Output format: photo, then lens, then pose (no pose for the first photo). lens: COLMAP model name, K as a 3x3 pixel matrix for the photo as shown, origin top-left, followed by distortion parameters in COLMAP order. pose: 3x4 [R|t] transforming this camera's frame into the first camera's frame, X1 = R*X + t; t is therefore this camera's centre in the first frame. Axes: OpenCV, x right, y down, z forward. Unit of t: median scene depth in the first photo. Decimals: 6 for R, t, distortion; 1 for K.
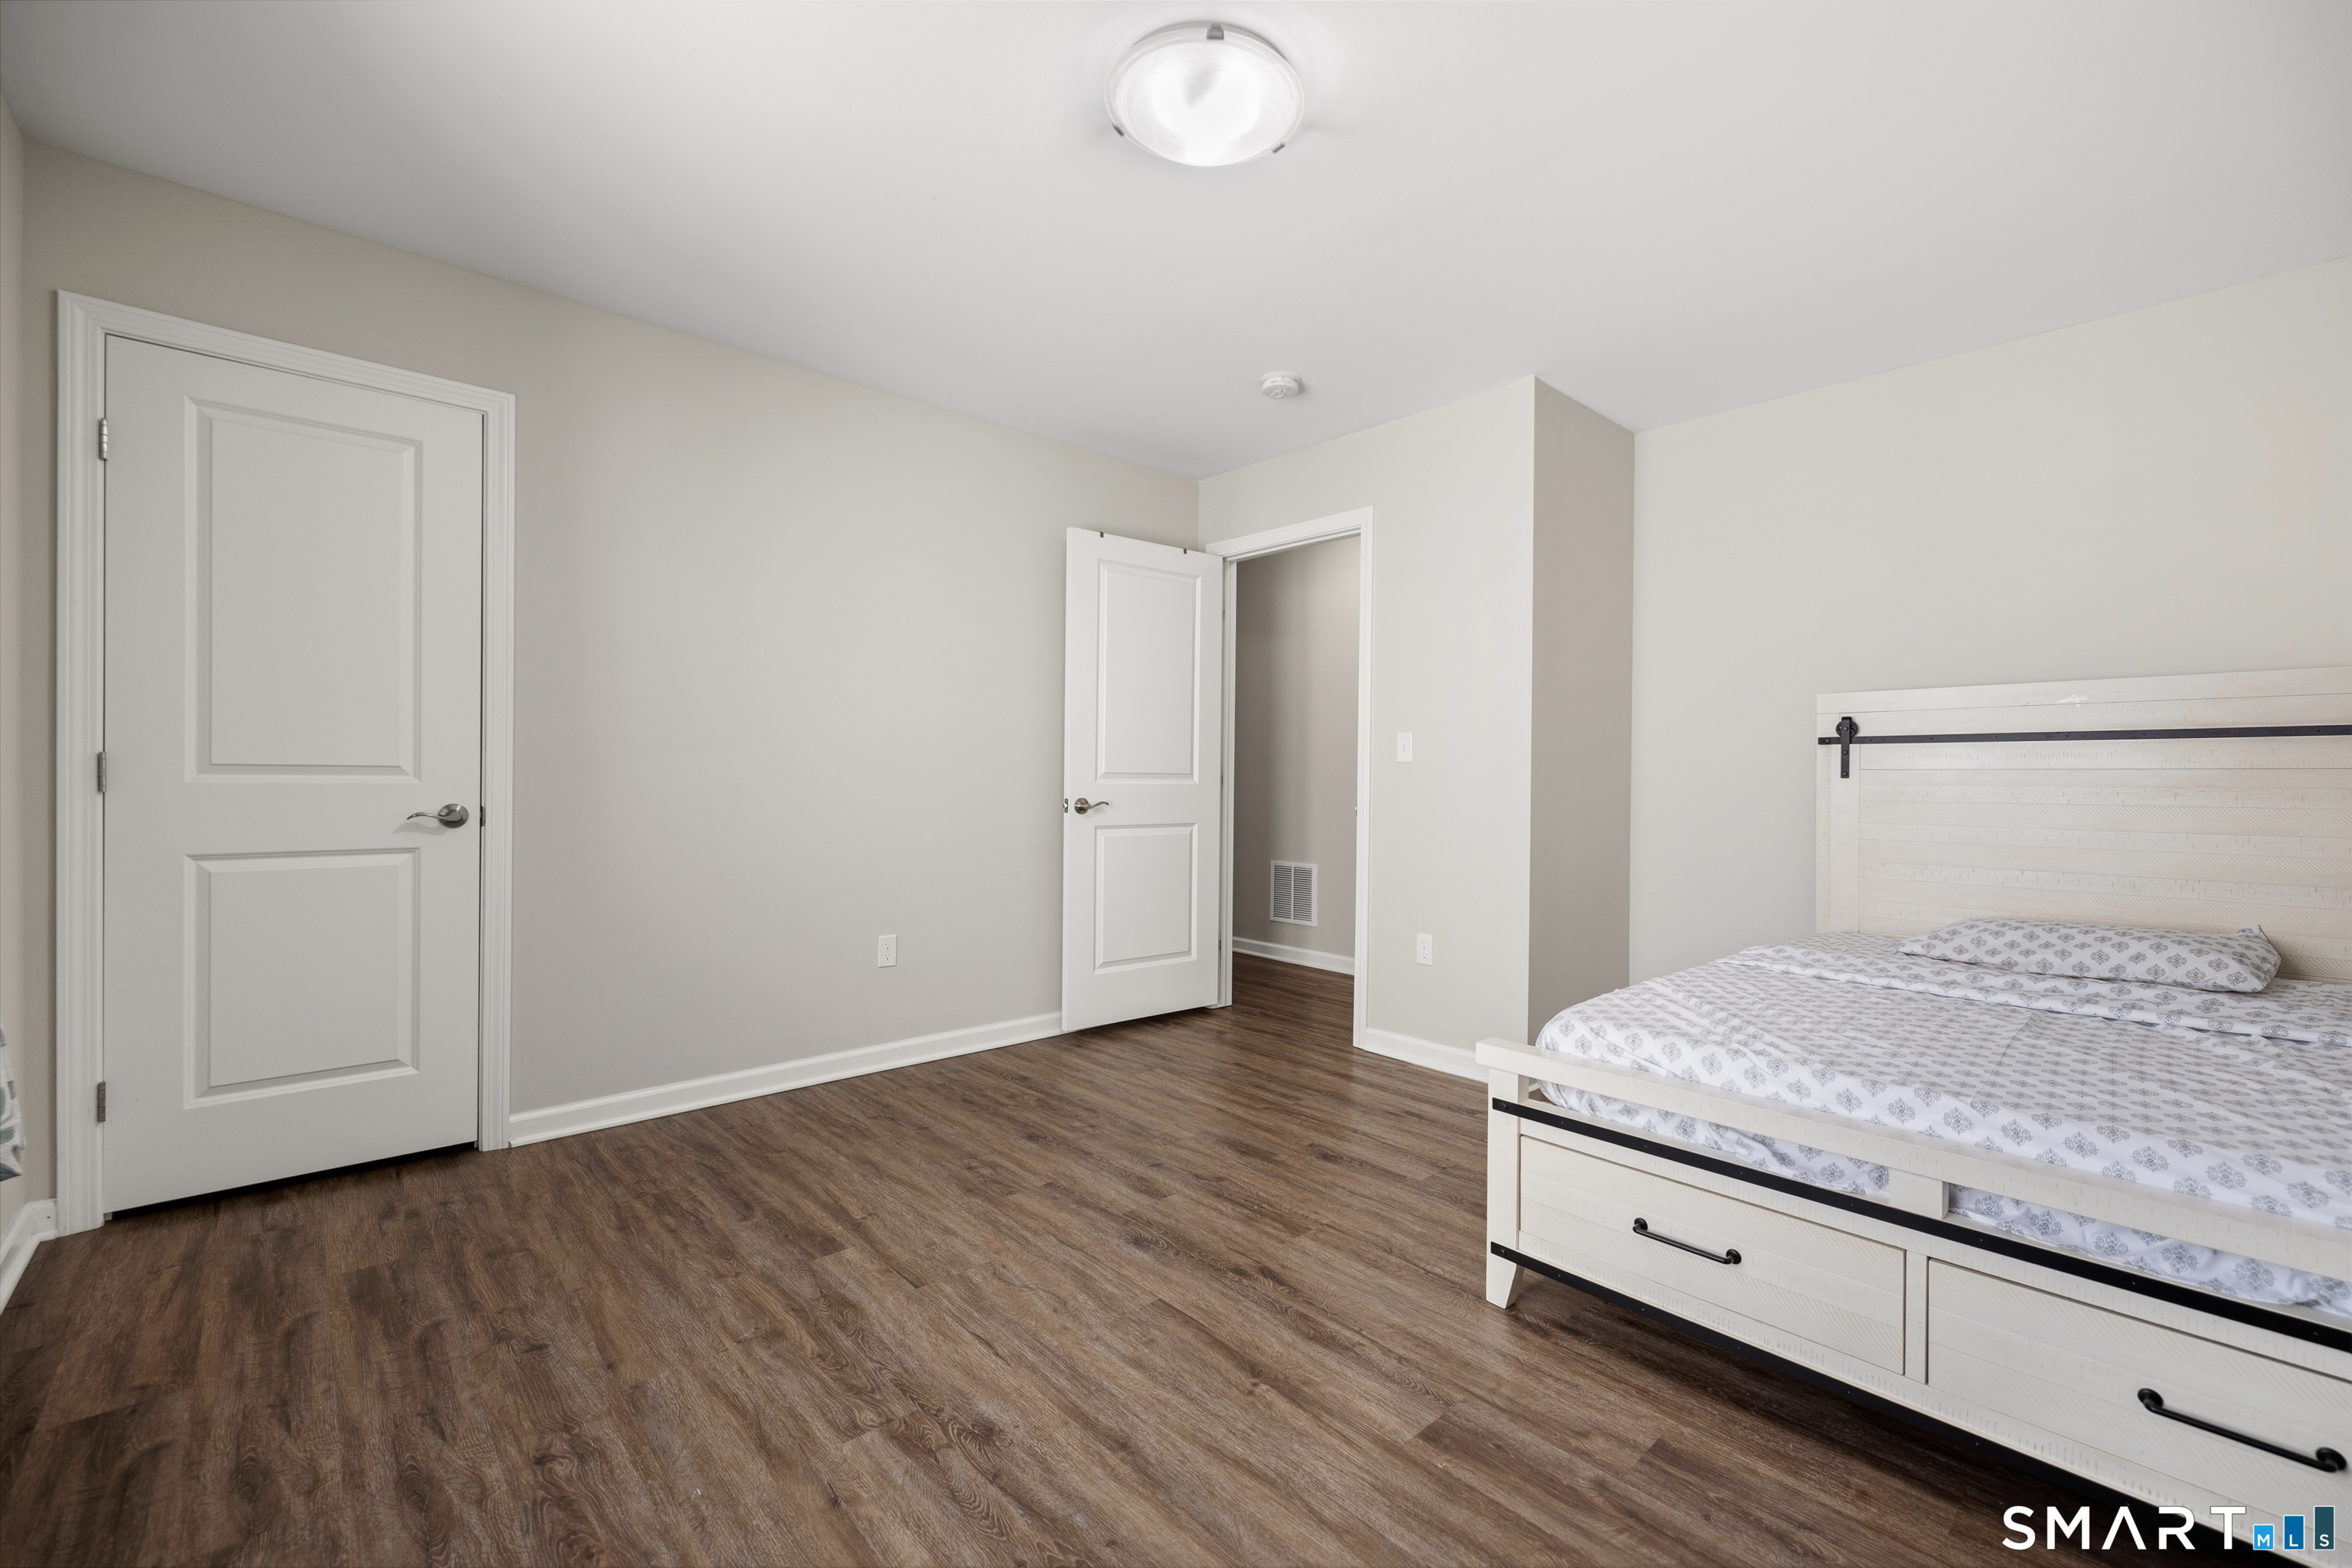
lens RADIAL K [[990.2, 0, 1192.1], [0, 990.2, 788.8], [0, 0, 1]] dist [0.000647, 0.000048]
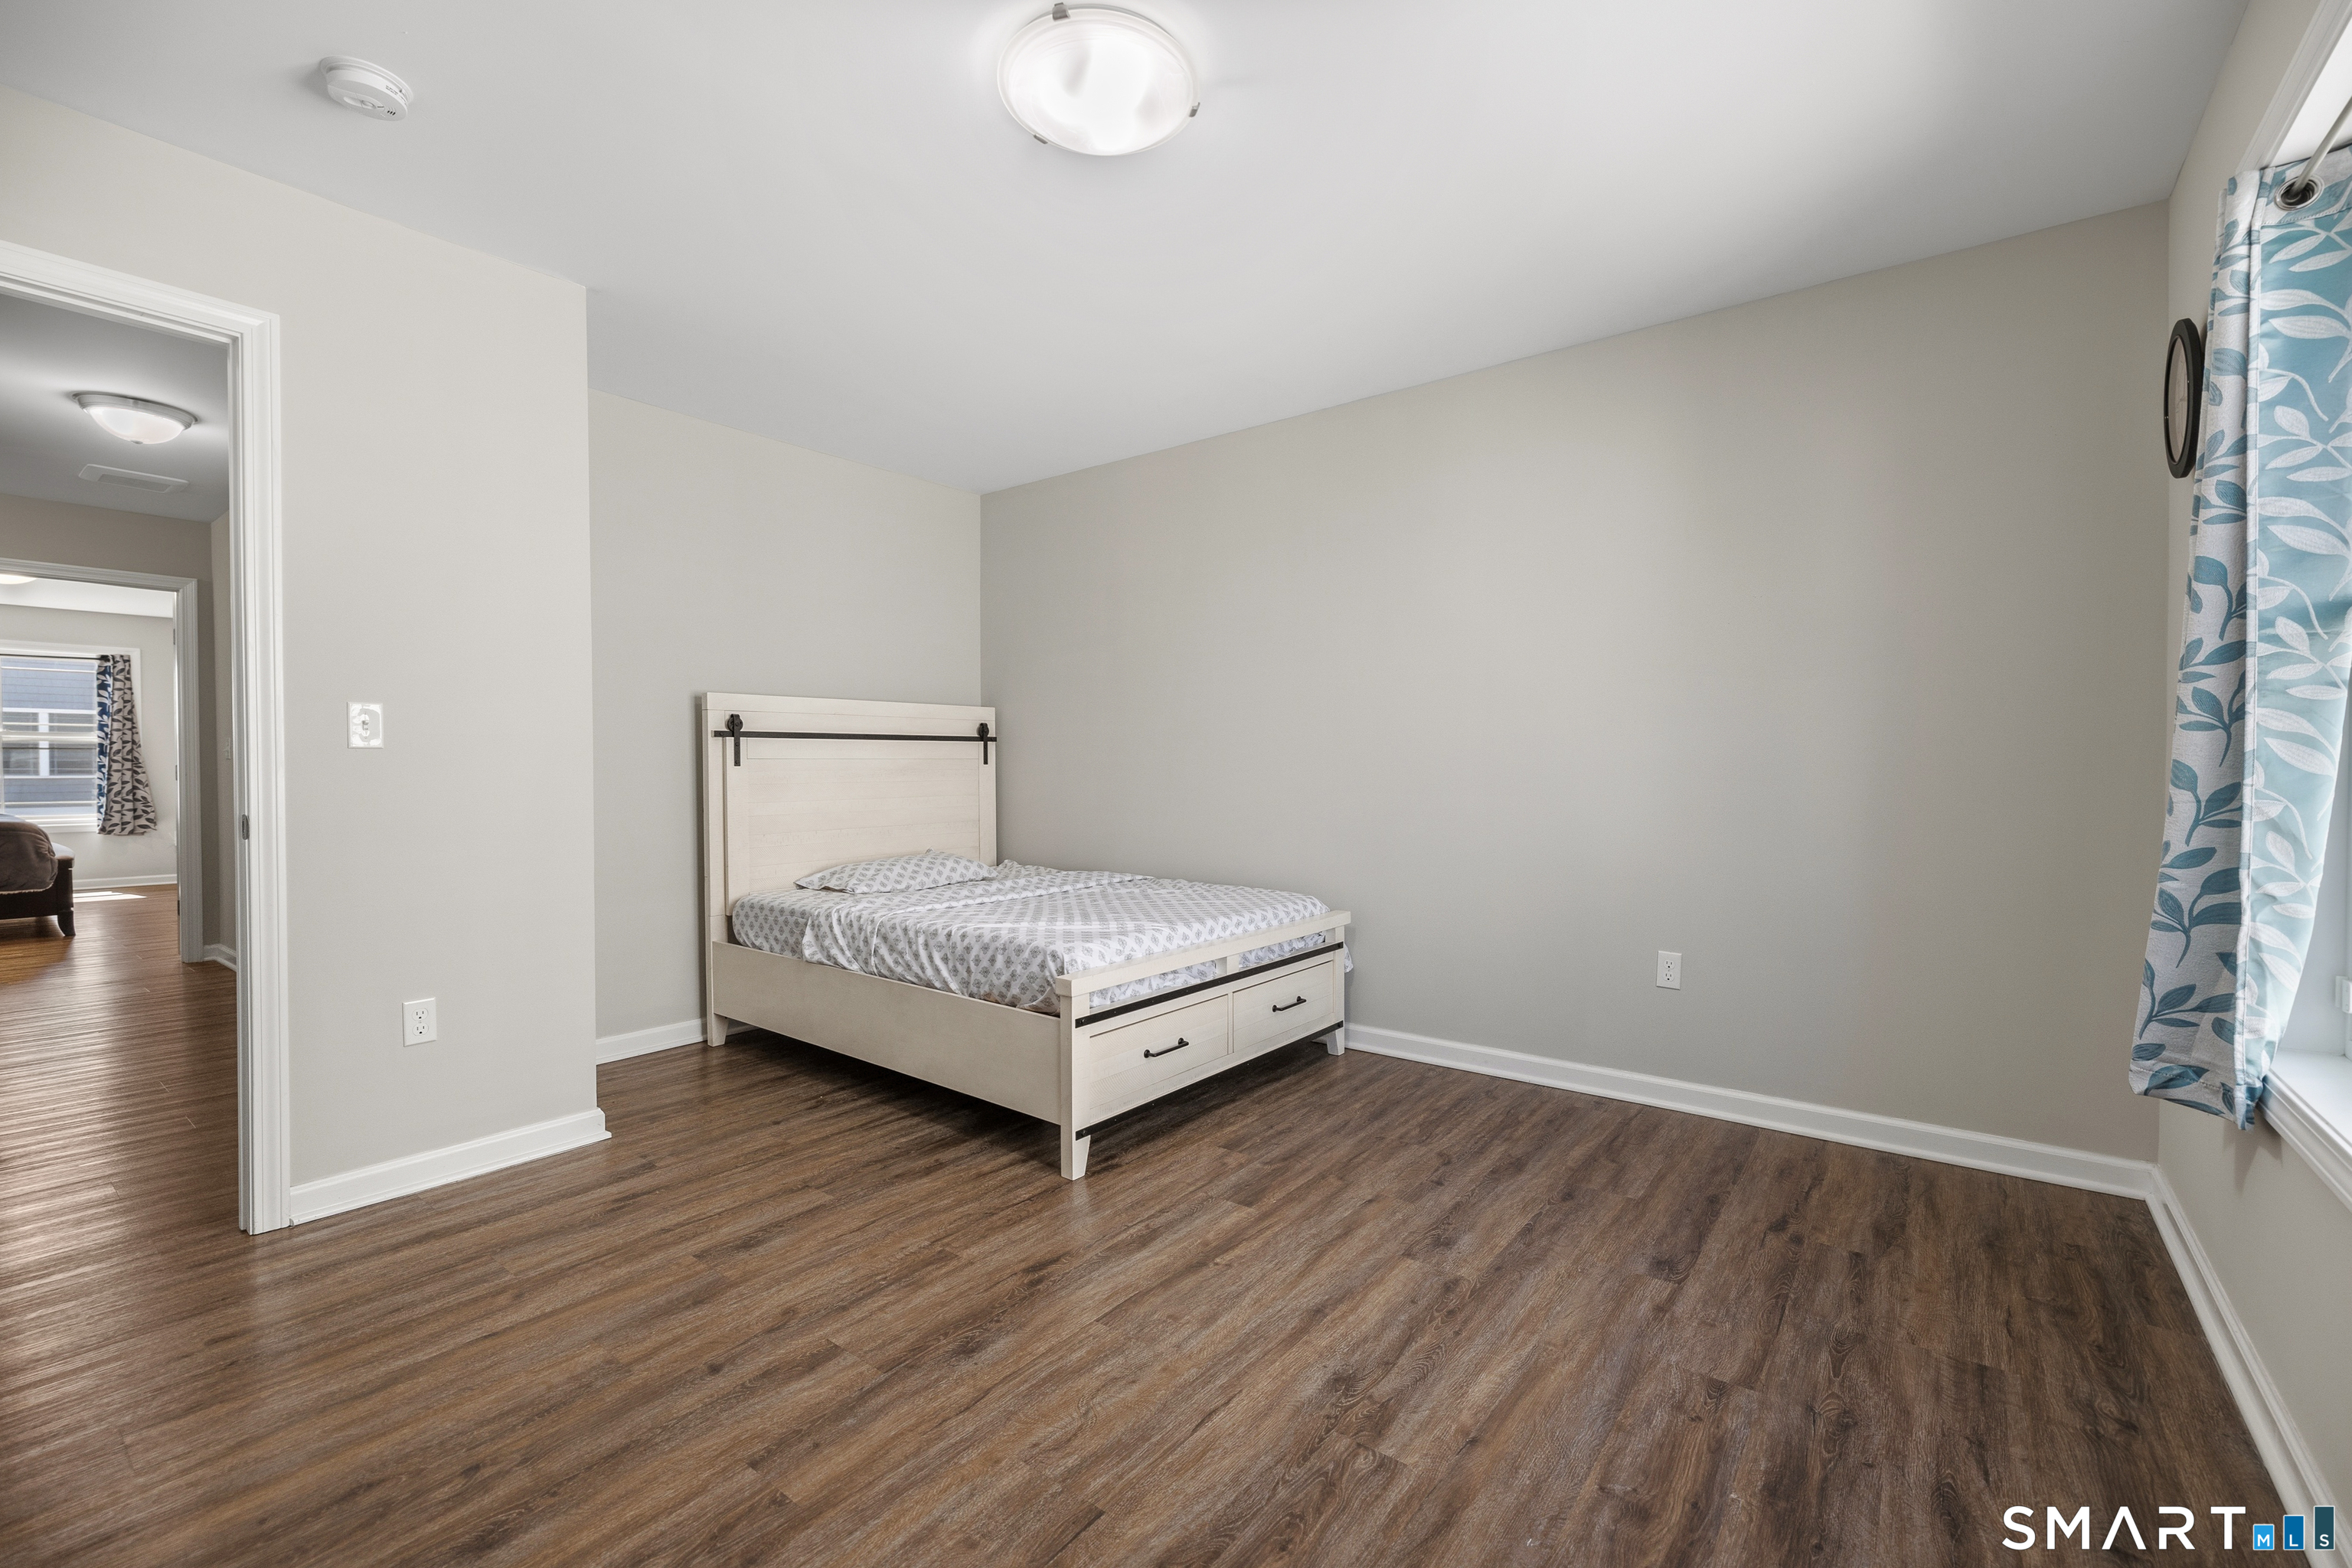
lens RADIAL K [[1021.3, 0, 1191.0], [0, 1021.3, 777.6], [0, 0, 1]] dist [0.002917, 0.000332]
pose [[-0.191599, -0.021052, 0.981247, -1.131323], [0.012208, 0.999641, 0.023830, -0.034016], [-0.981397, 0.016545, -0.191274, 1.226383]]
